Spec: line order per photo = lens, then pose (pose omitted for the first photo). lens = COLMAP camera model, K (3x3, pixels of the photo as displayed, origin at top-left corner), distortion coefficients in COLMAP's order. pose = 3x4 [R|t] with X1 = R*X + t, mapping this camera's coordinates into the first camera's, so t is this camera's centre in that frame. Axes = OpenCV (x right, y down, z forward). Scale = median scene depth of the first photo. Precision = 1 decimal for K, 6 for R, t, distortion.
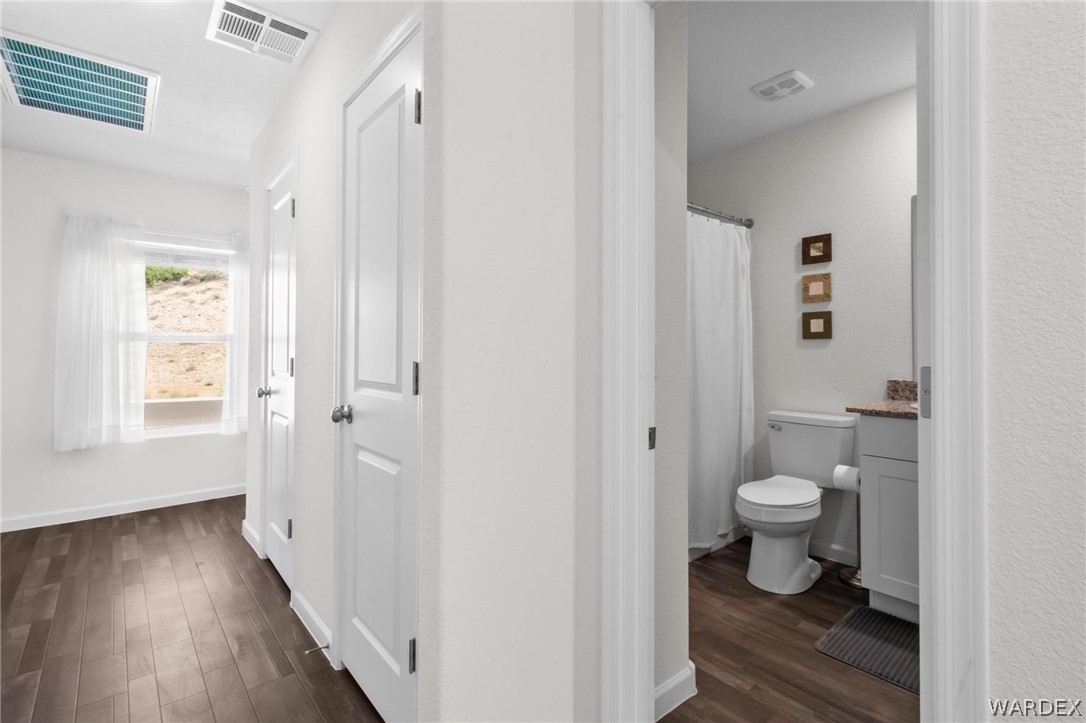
lens RADIAL K [[504.6, 0, 549.2], [0, 504.6, 346.8], [0, 0, 1]] dist [0.002701, -0.001320]
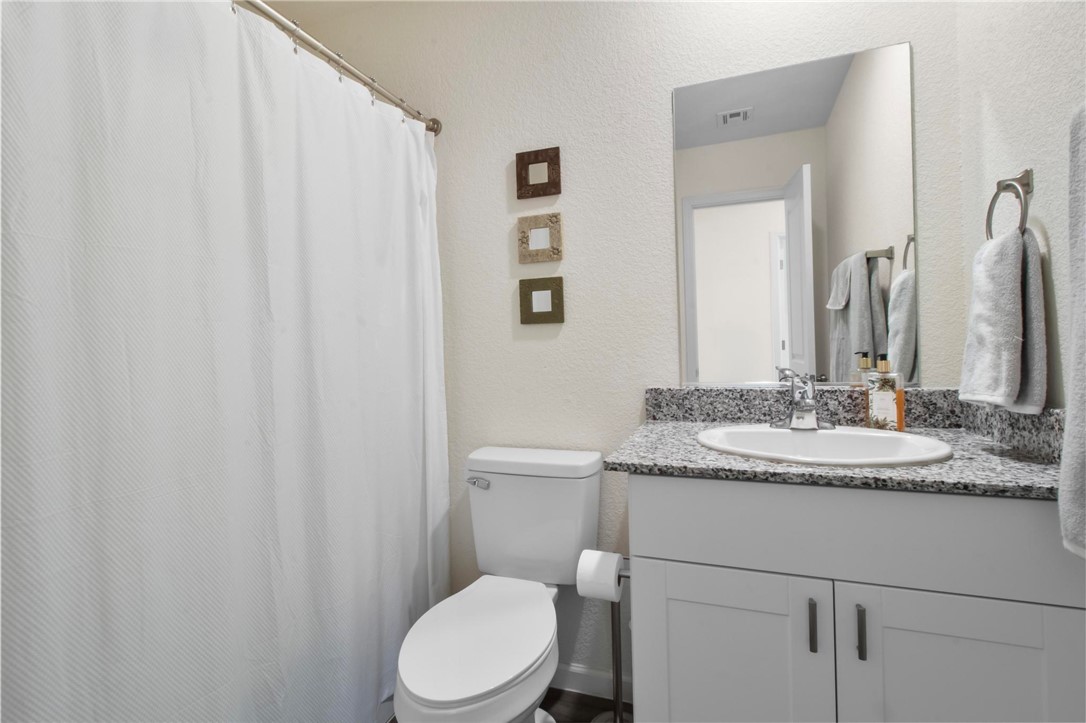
lens RADIAL K [[504.6, 0, 544.7], [0, 504.6, 354.6], [0, 0, 1]] dist [0.002701, -0.001320]
pose [[0.874900, -0.030470, 0.483344, 0.243069], [0.020854, 0.999463, 0.025258, 0.006075], [-0.483854, -0.012018, 0.875066, 0.475503]]
